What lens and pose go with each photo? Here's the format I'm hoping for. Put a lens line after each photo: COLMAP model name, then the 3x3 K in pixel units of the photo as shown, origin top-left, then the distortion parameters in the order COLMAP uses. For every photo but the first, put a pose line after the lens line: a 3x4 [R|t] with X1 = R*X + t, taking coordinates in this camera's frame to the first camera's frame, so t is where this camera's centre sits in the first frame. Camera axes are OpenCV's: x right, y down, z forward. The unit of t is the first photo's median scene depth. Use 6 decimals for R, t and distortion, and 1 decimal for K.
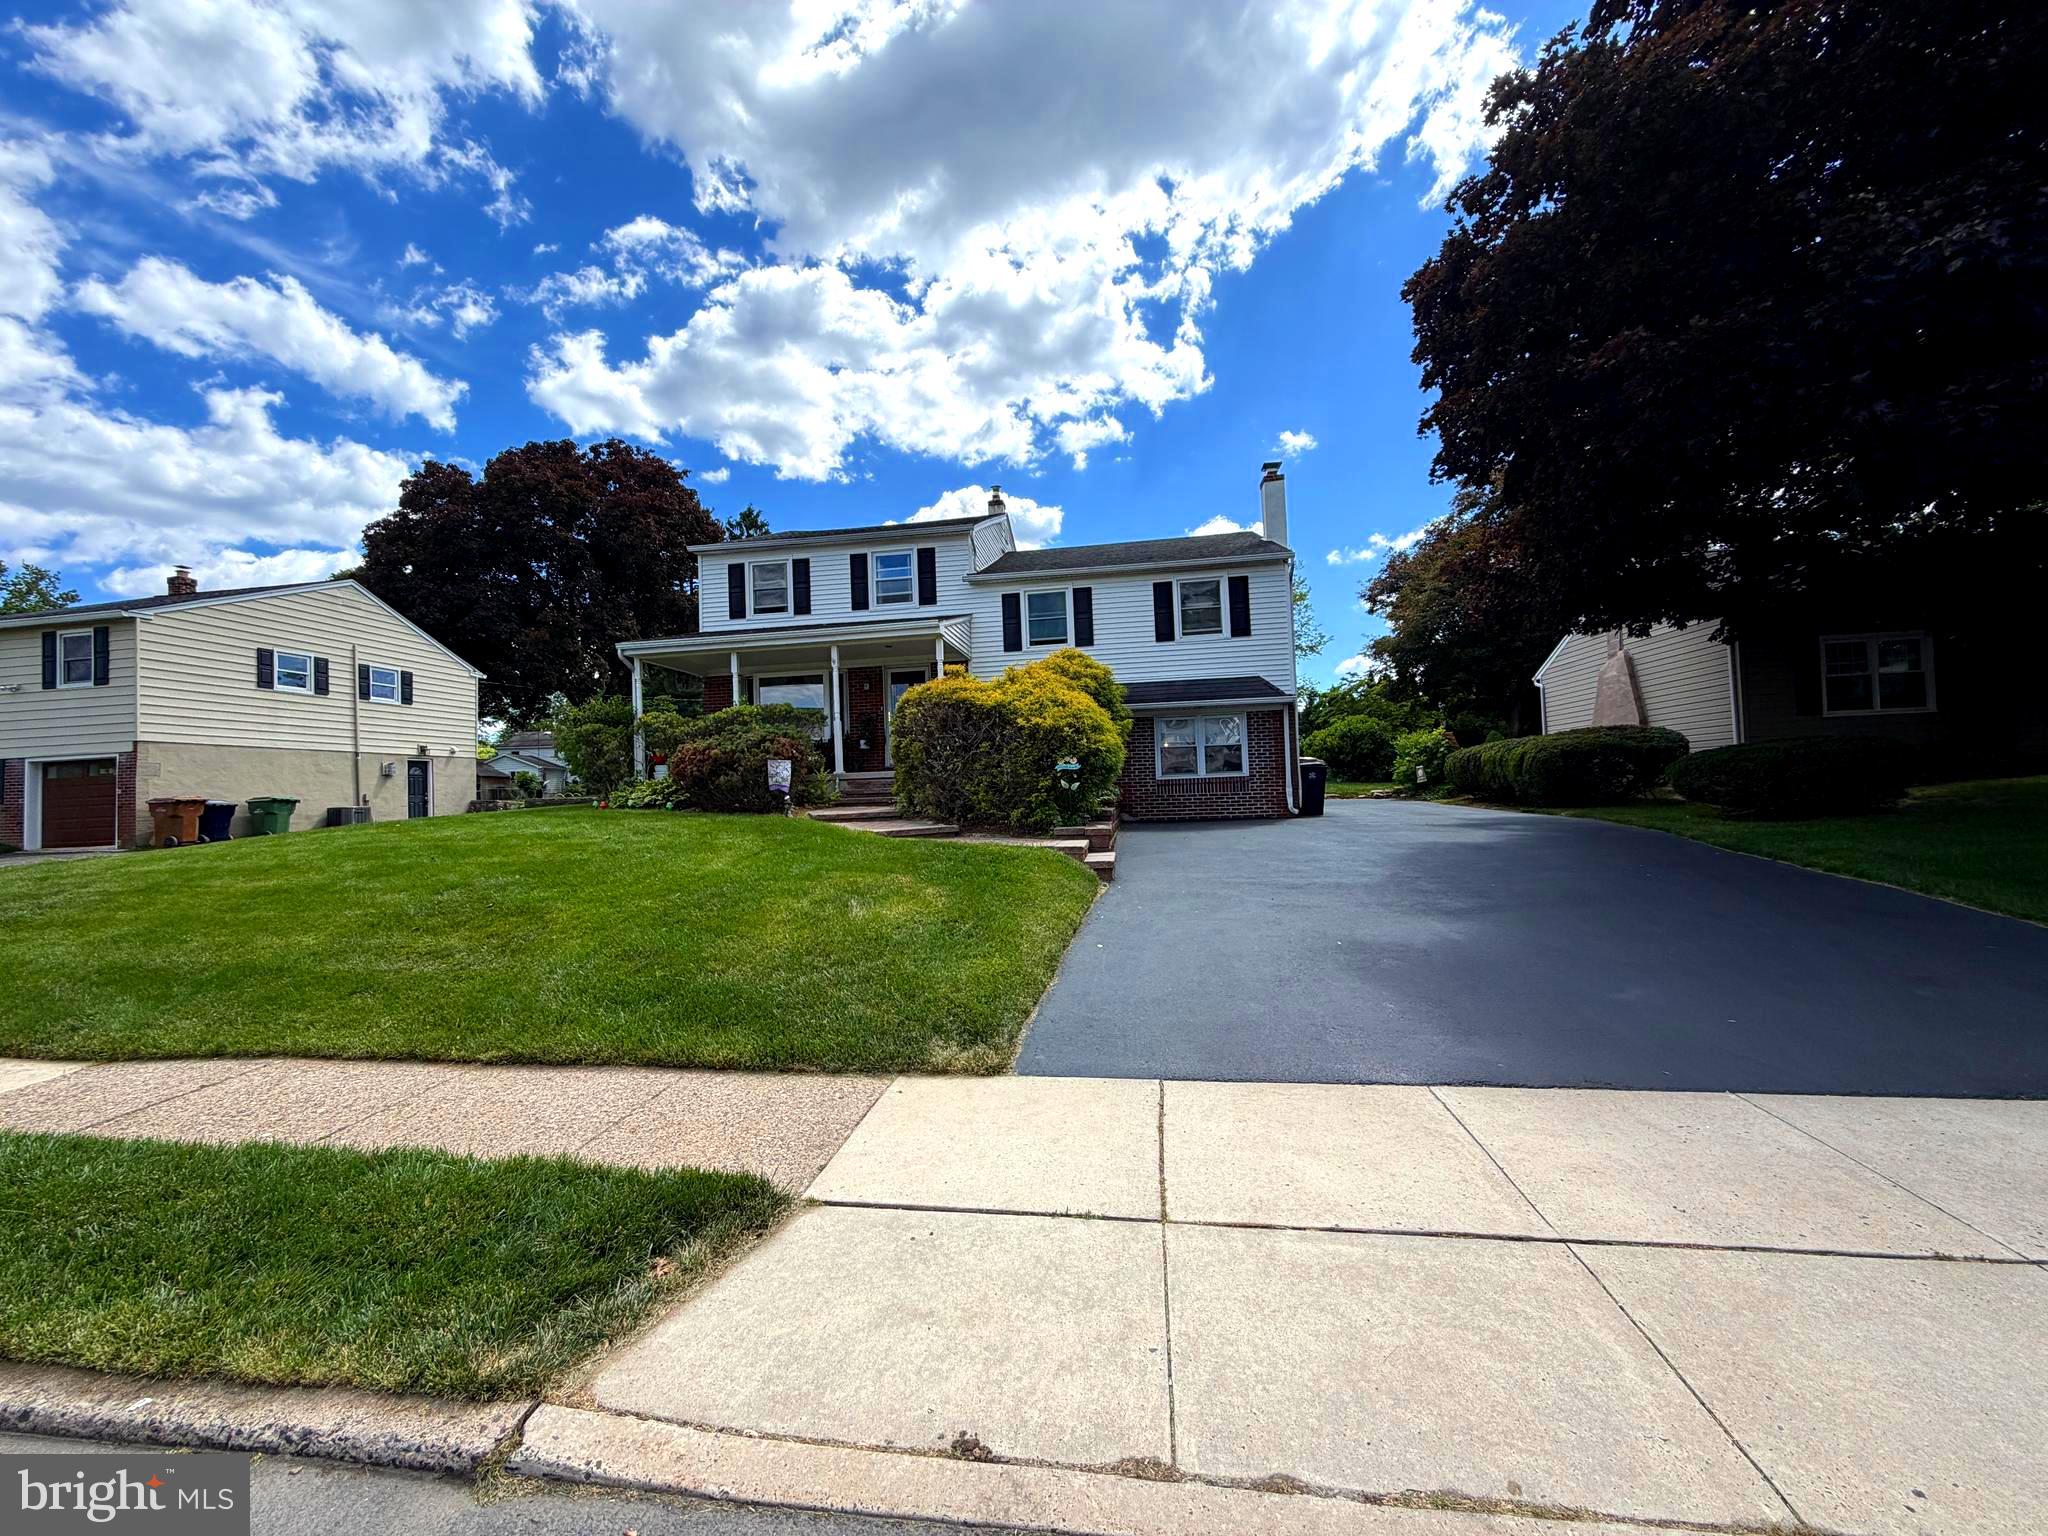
lens RADIAL K [[818.0, 0, 1019.0], [0, 818.0, 767.5], [0, 0, 1]] dist [0.002357, -0.000086]
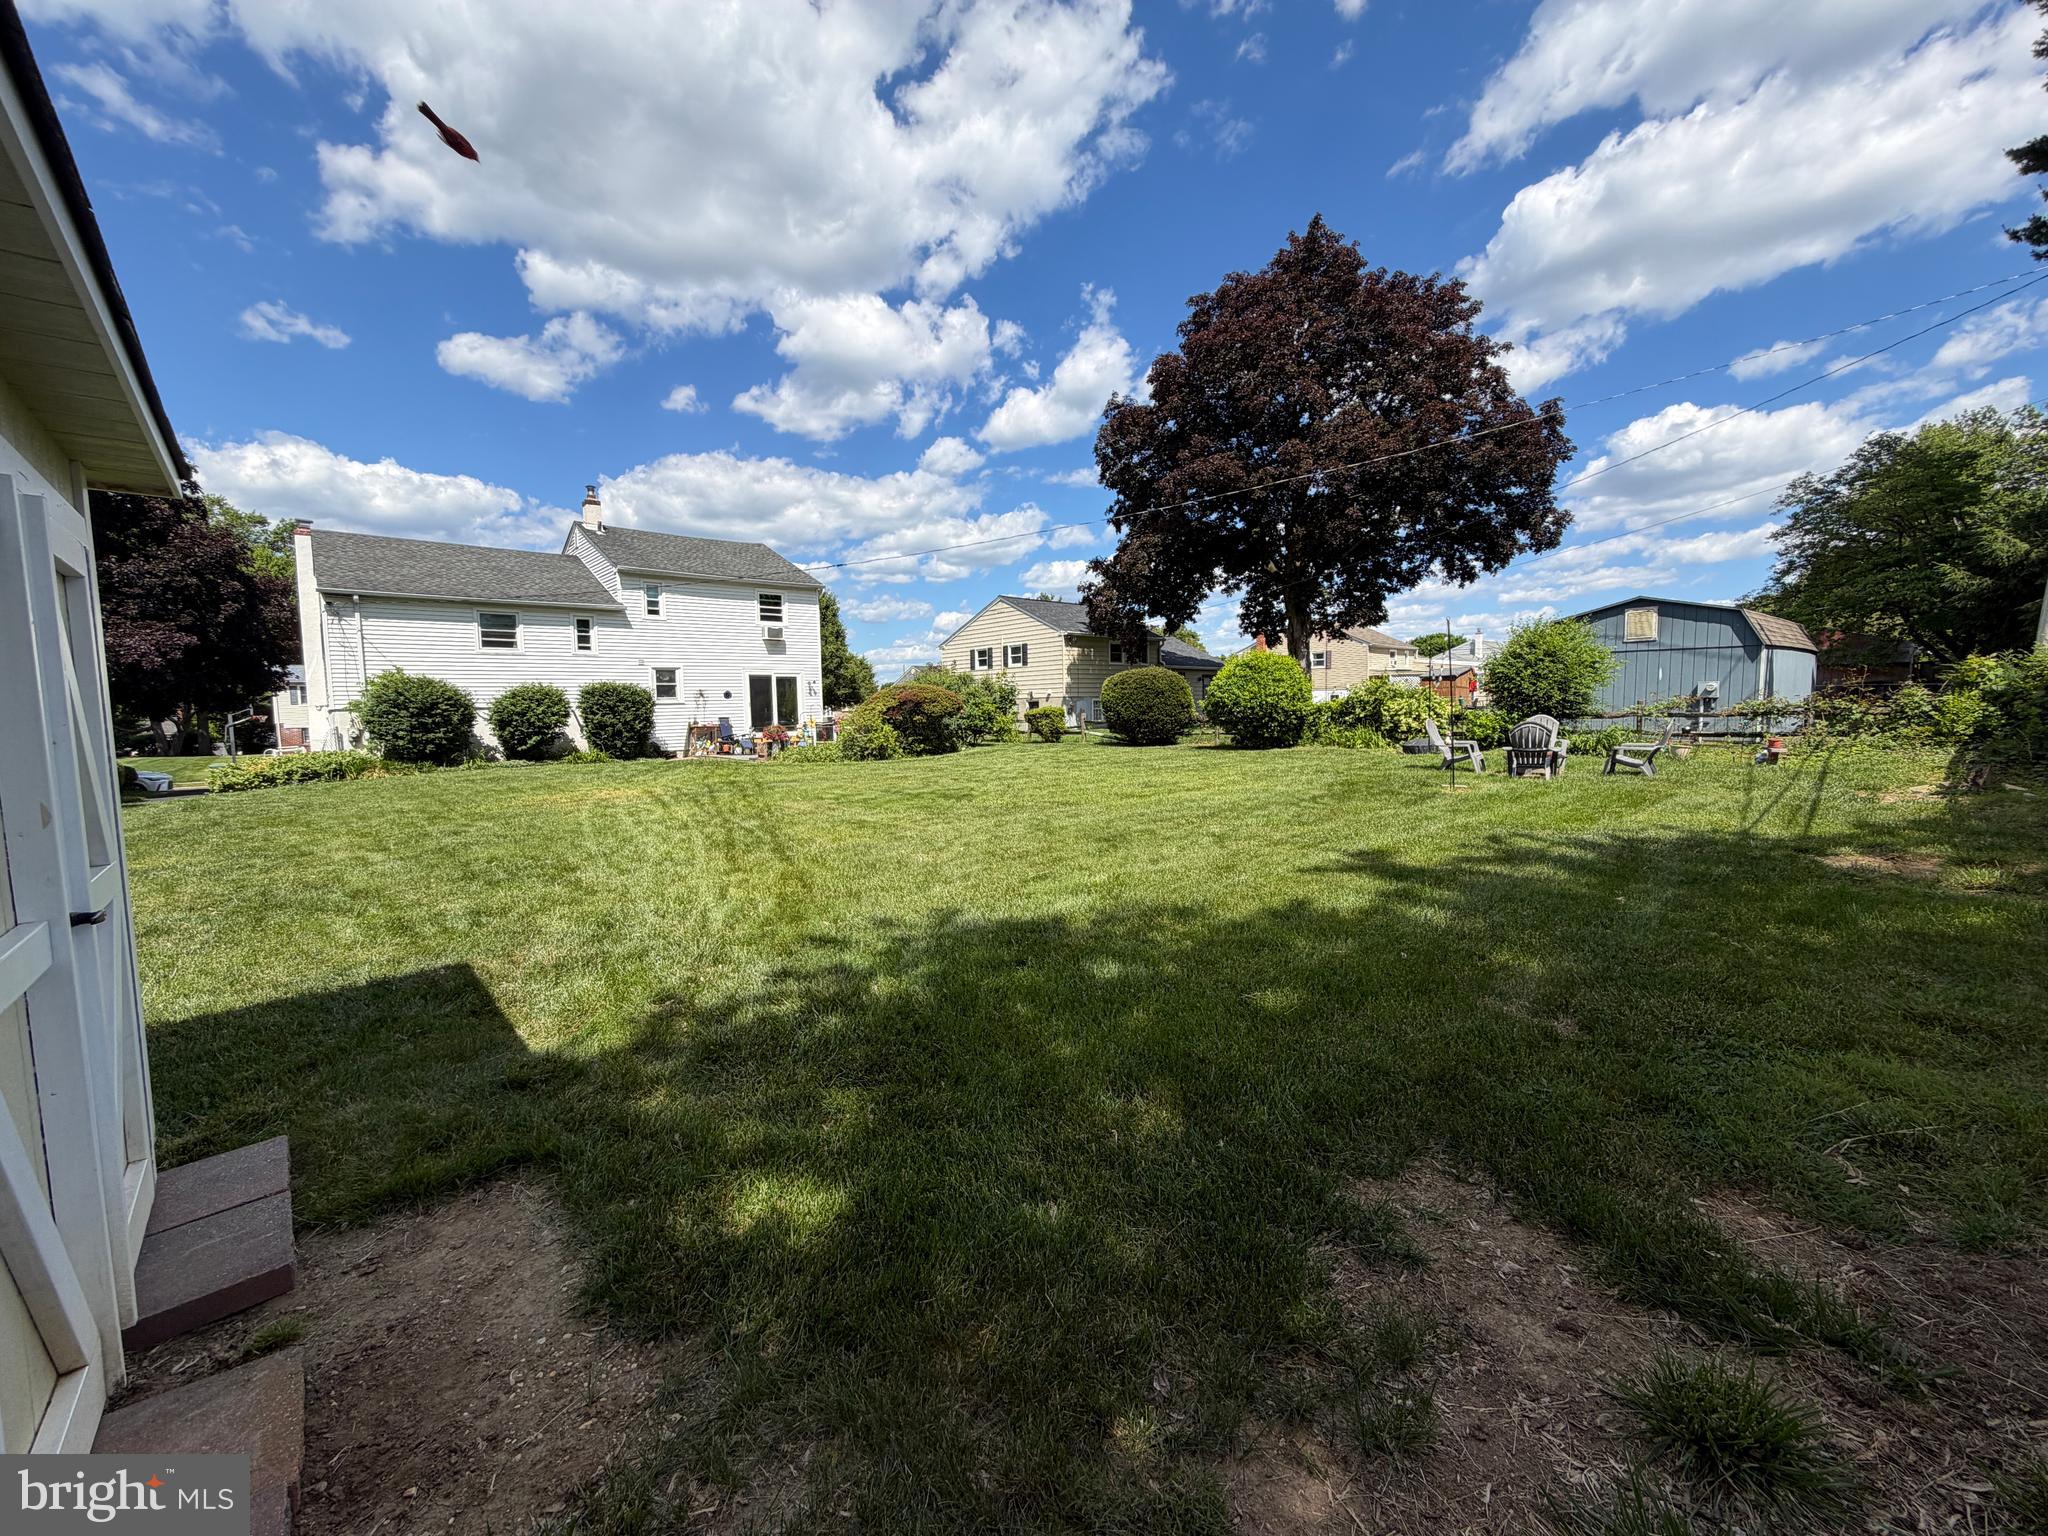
lens RADIAL K [[818.0, 0, 1021.4], [0, 818.0, 763.9], [0, 0, 1]] dist [0.002357, -0.000086]
pose [[-0.652243, 0.099642, -0.751432, 0.741459], [0.066531, 0.995022, 0.074194, -0.013192], [0.755084, -0.001602, -0.655626, 3.481146]]
